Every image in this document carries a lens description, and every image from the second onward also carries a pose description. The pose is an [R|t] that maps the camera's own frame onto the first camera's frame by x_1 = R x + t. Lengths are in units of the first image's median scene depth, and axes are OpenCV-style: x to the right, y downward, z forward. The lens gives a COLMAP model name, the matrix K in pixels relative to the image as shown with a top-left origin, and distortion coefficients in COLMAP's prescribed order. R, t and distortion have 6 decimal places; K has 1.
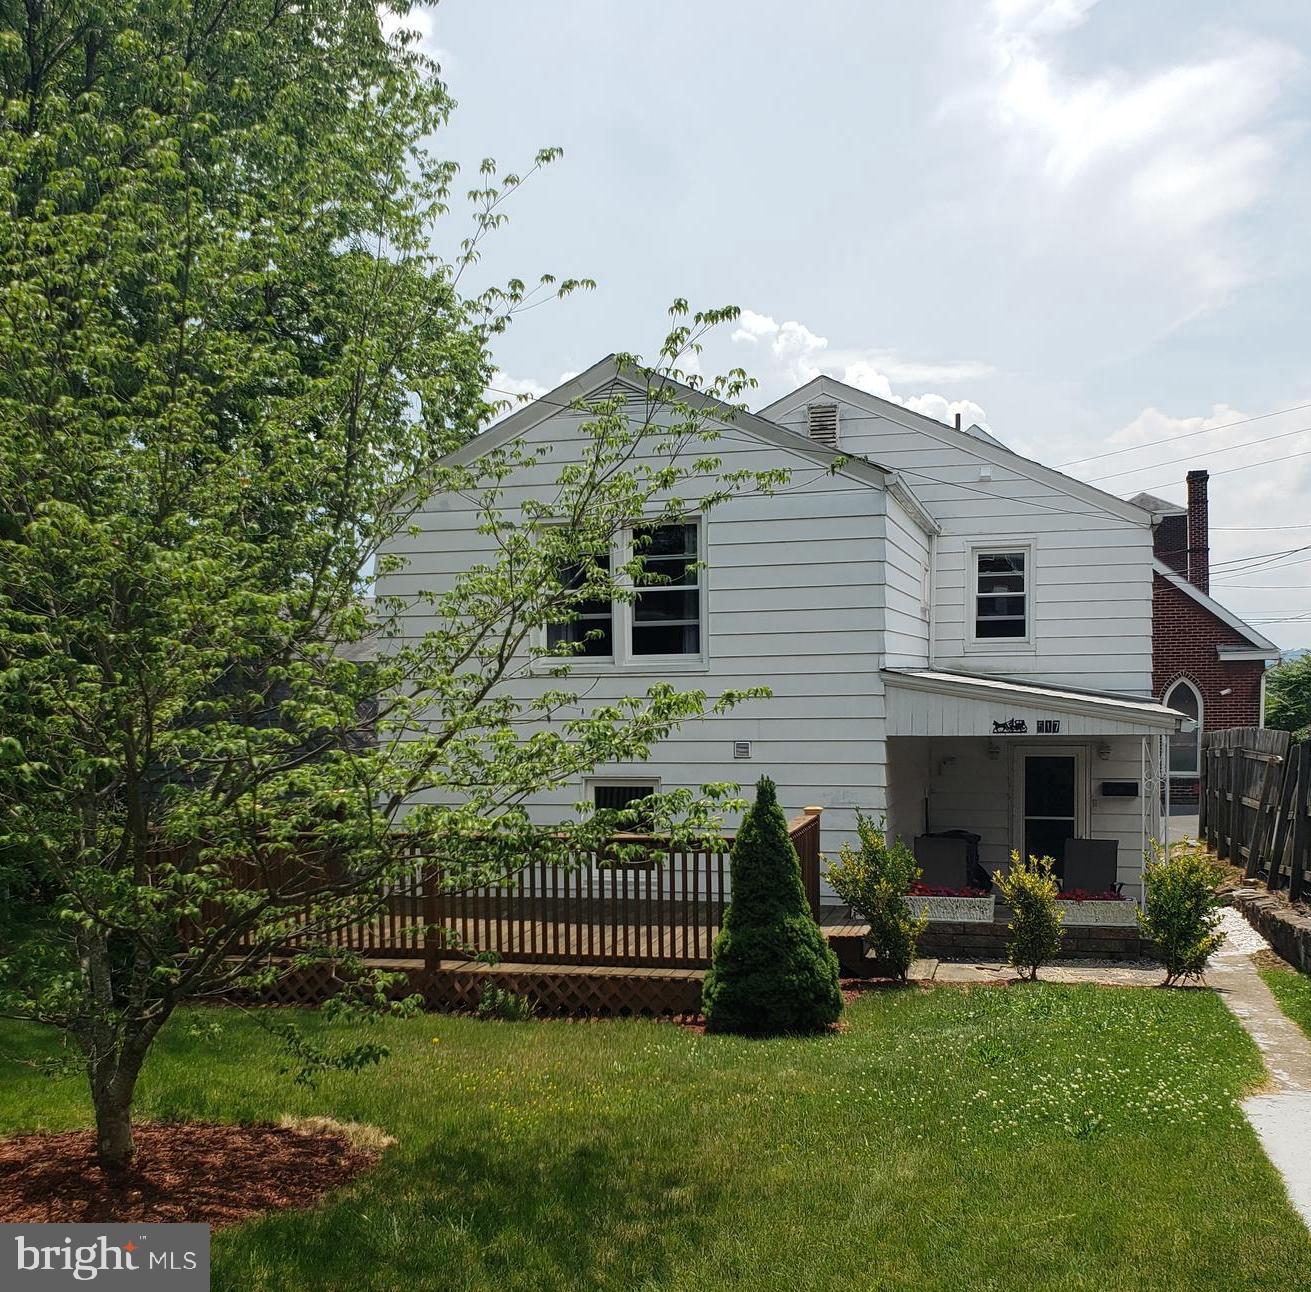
lens RADIAL K [[1585.7, 0, 587.4], [0, 1585.7, 779.3], [0, 0, 1]] dist [0.019555, -0.051648]
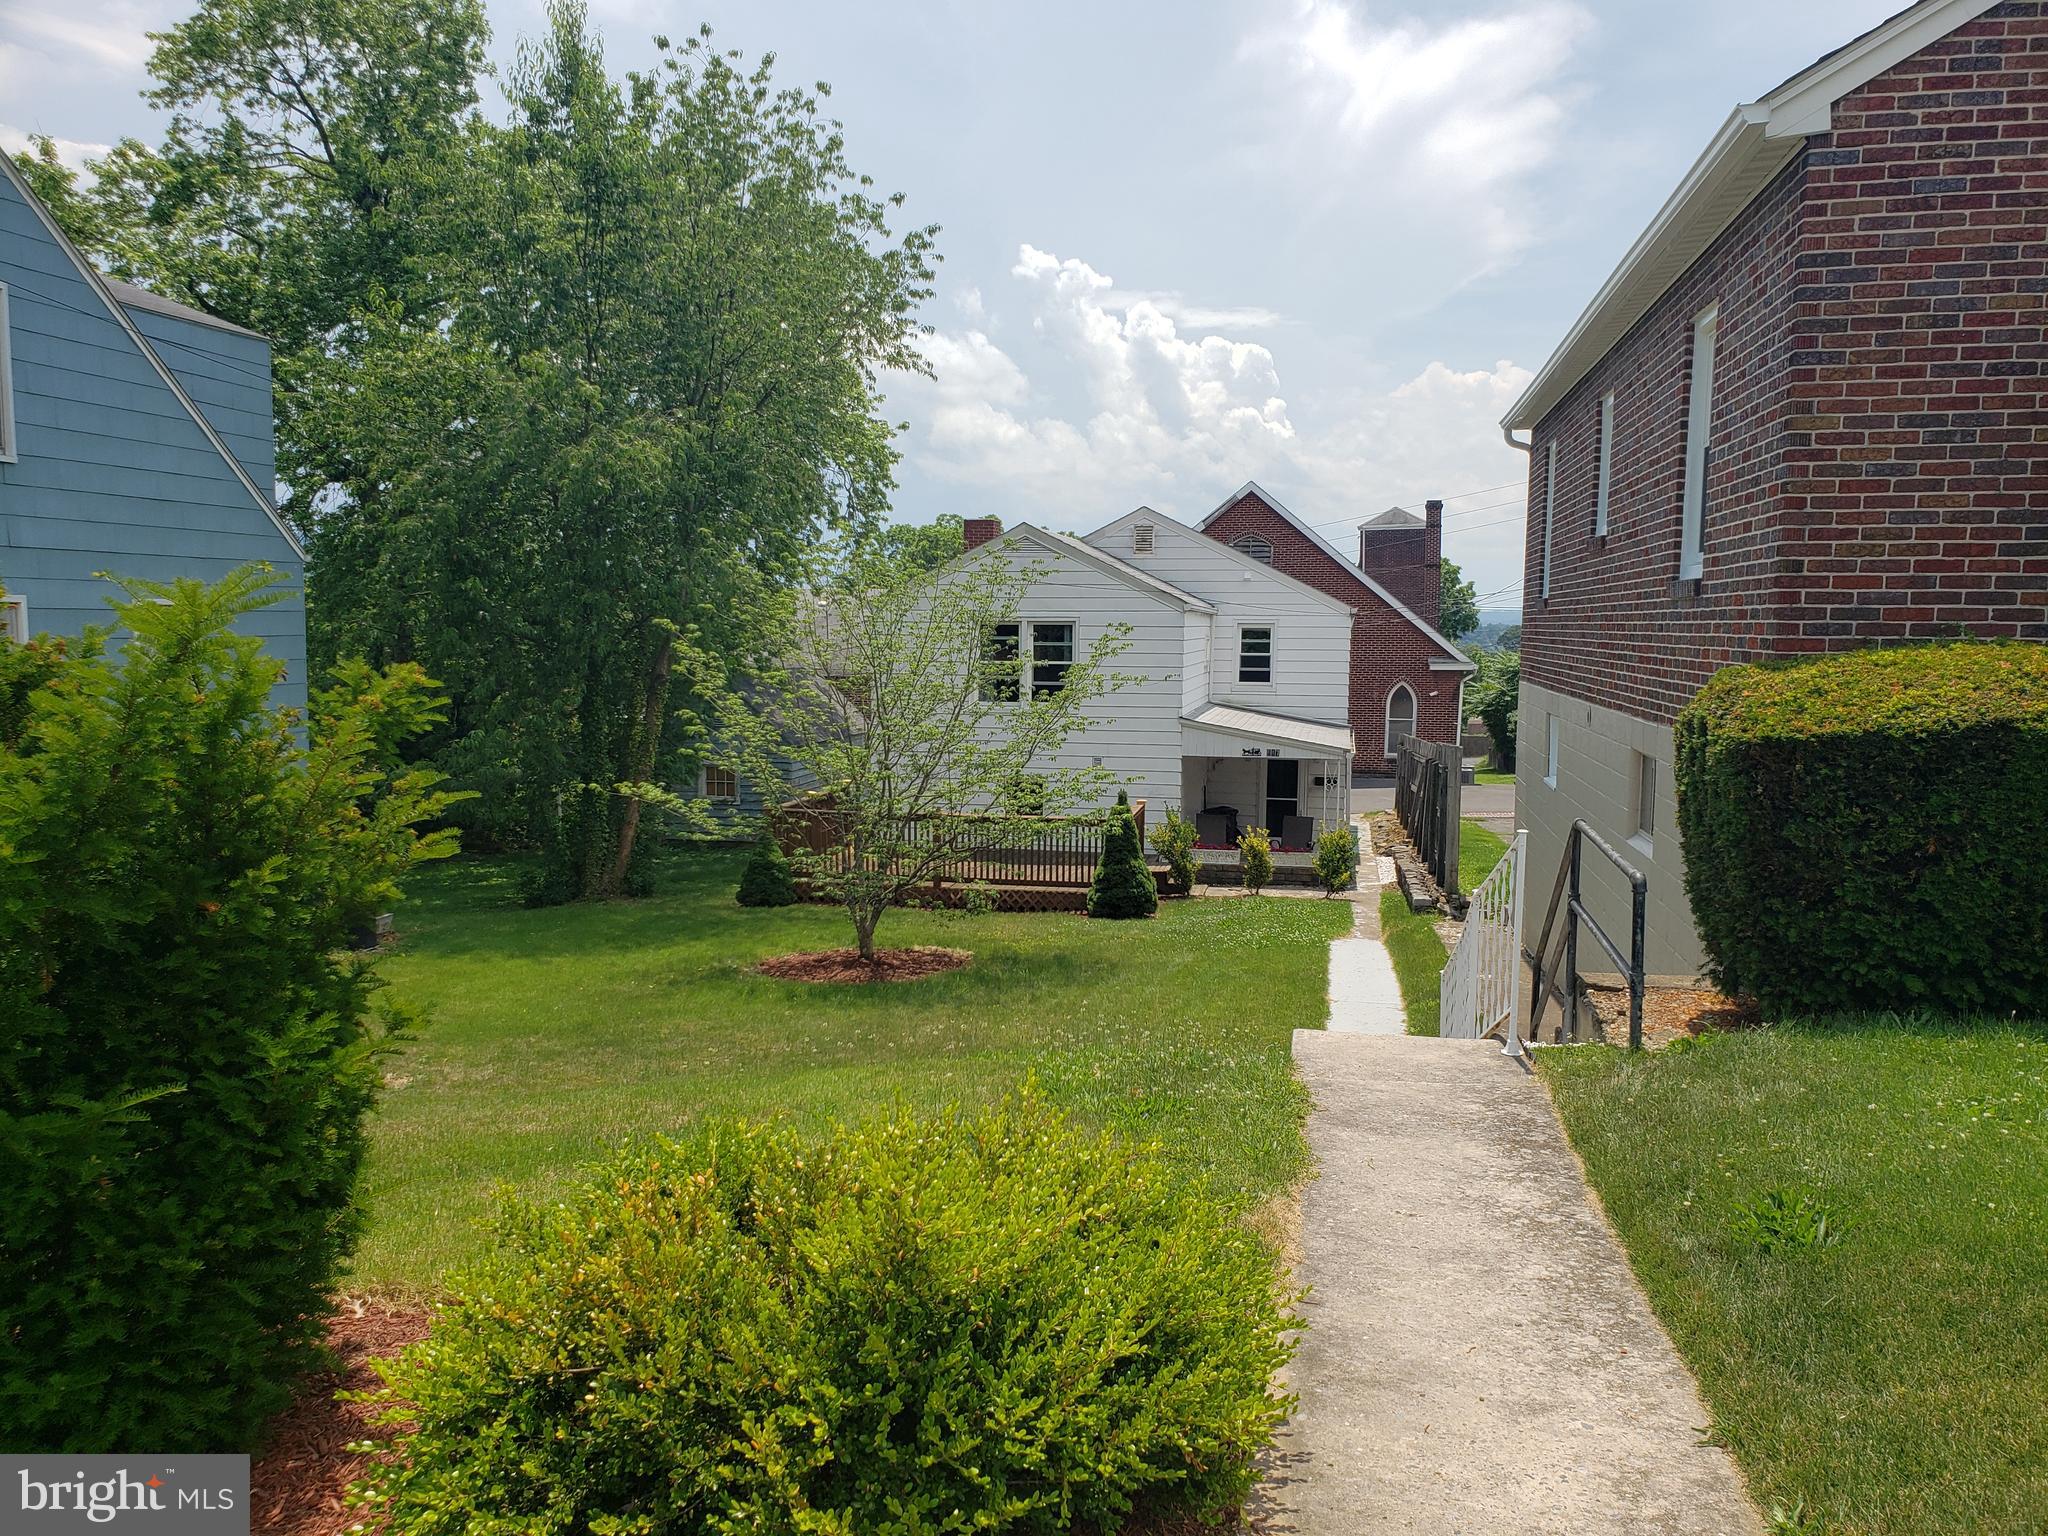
lens RADIAL K [[1583.4, 0, 1024.0], [0, 1583.4, 768.0], [0, 0, 1]] dist [-0.001339, -0.000065]
pose [[0.995733, 0.014662, 0.091110, -0.133807], [-0.017360, 0.999432, 0.028885, -0.059035], [-0.090635, -0.030343, 0.995422, -0.672705]]
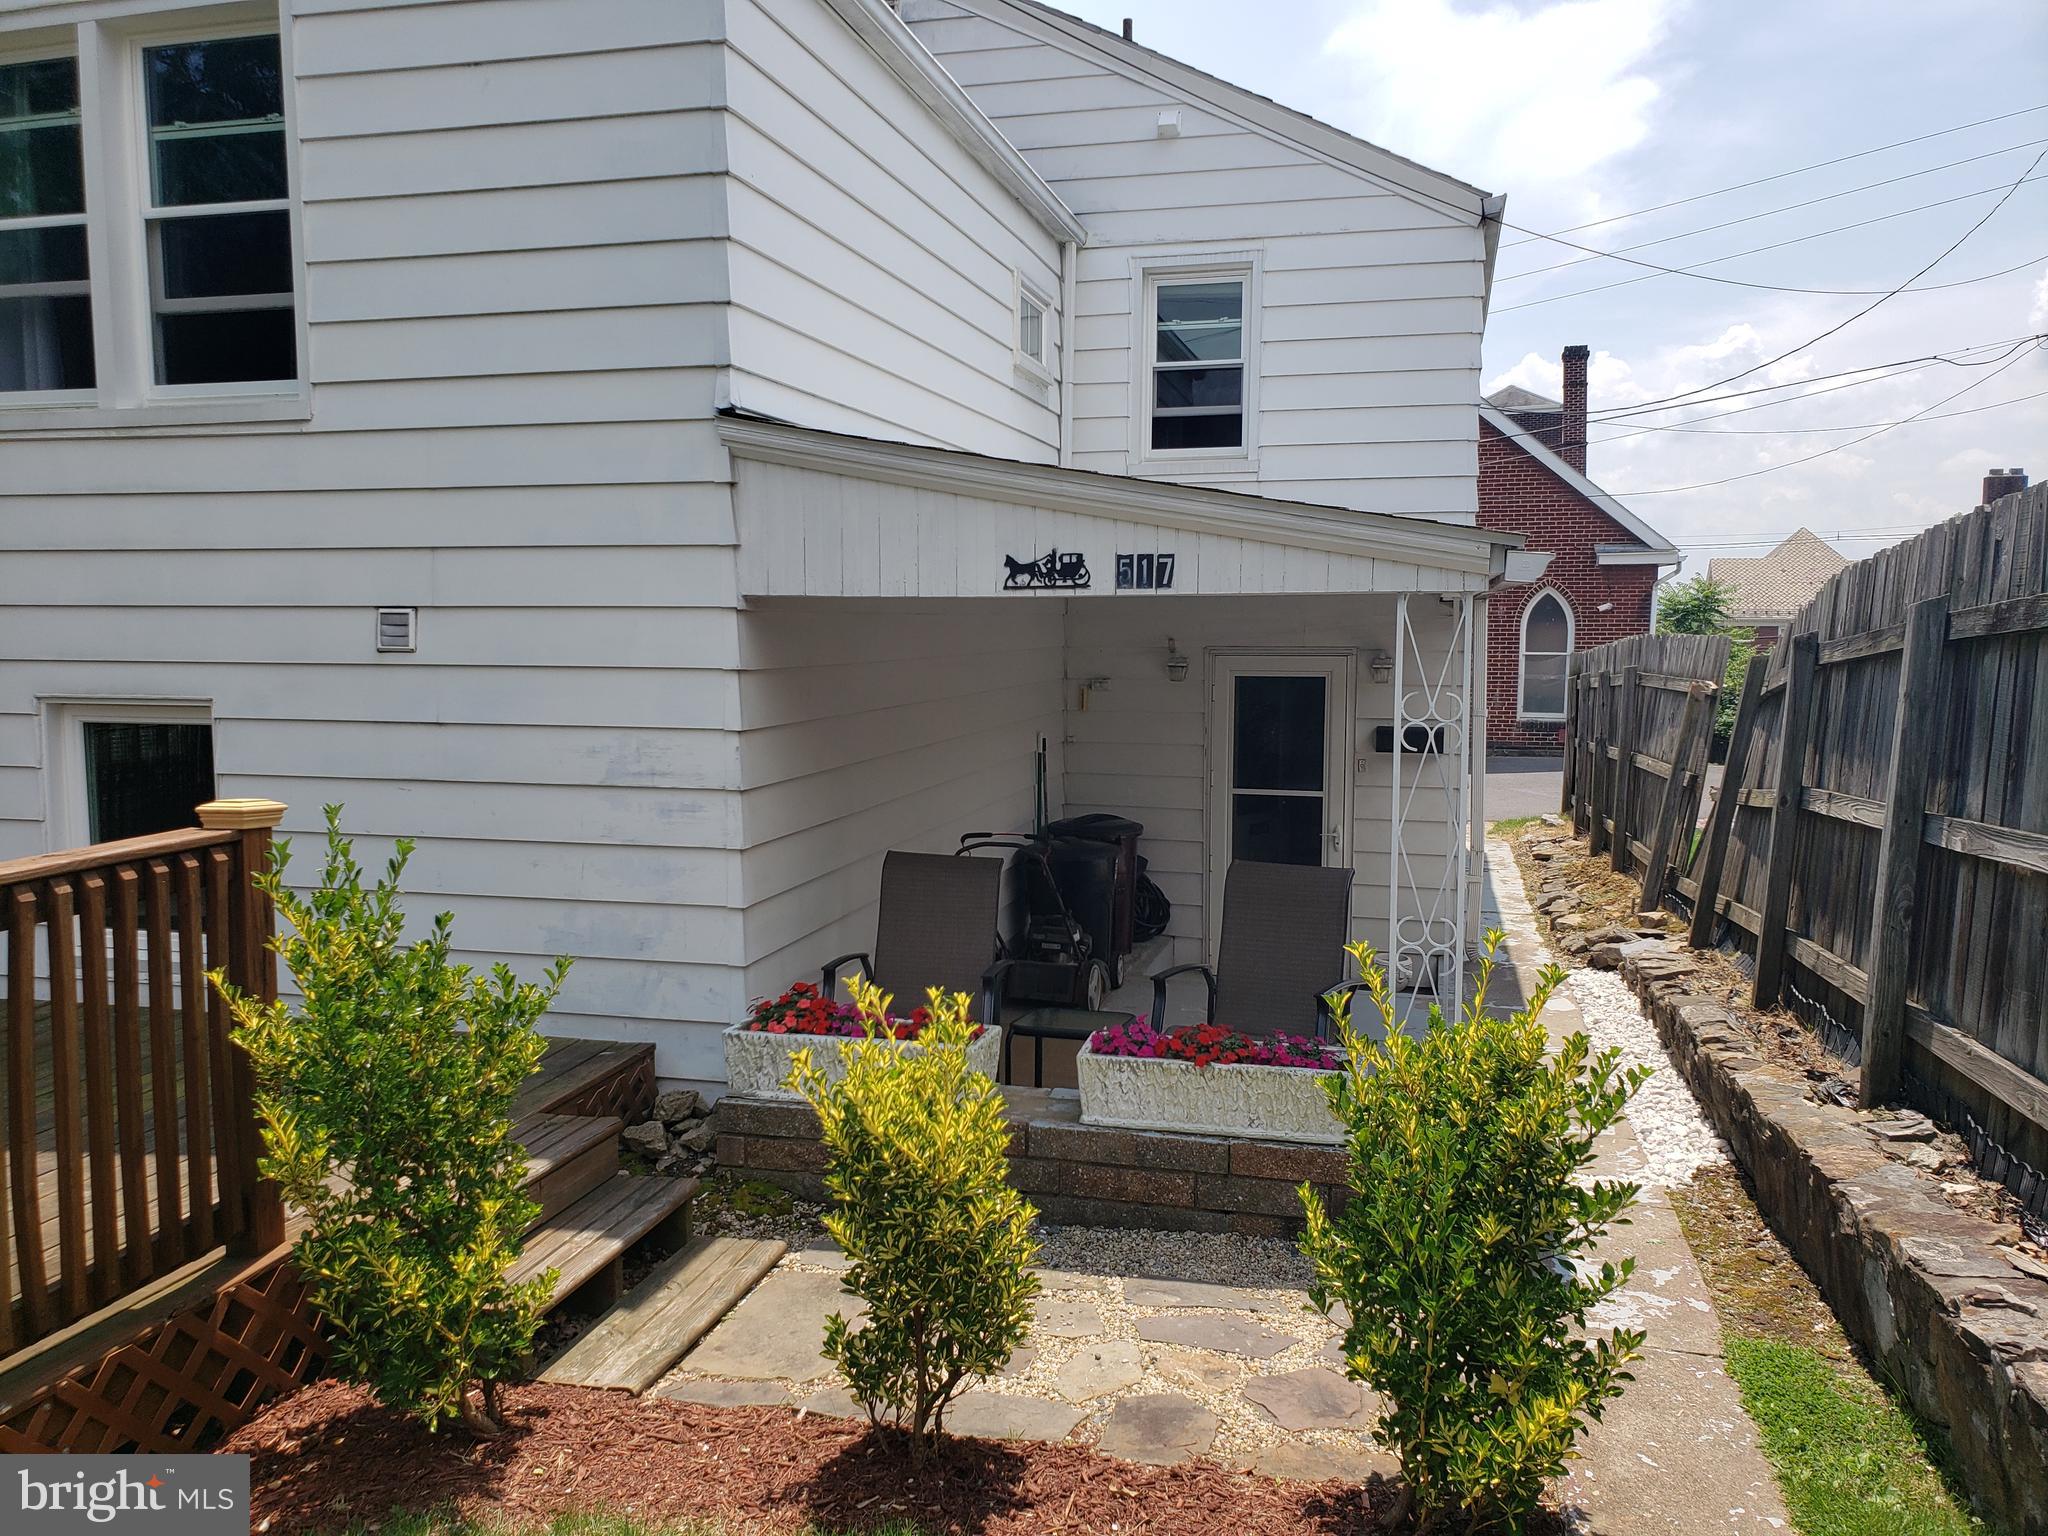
lens RADIAL K [[1584.6, 0, 1024.0], [0, 1584.6, 768.0], [0, 0, 1]] dist [0.017114, 0.002374]
pose [[0.999208, 0.013539, 0.037420, 0.236893], [-0.014811, 0.999315, 0.033917, -0.000186], [-0.036935, -0.034445, 0.998724, 0.606848]]
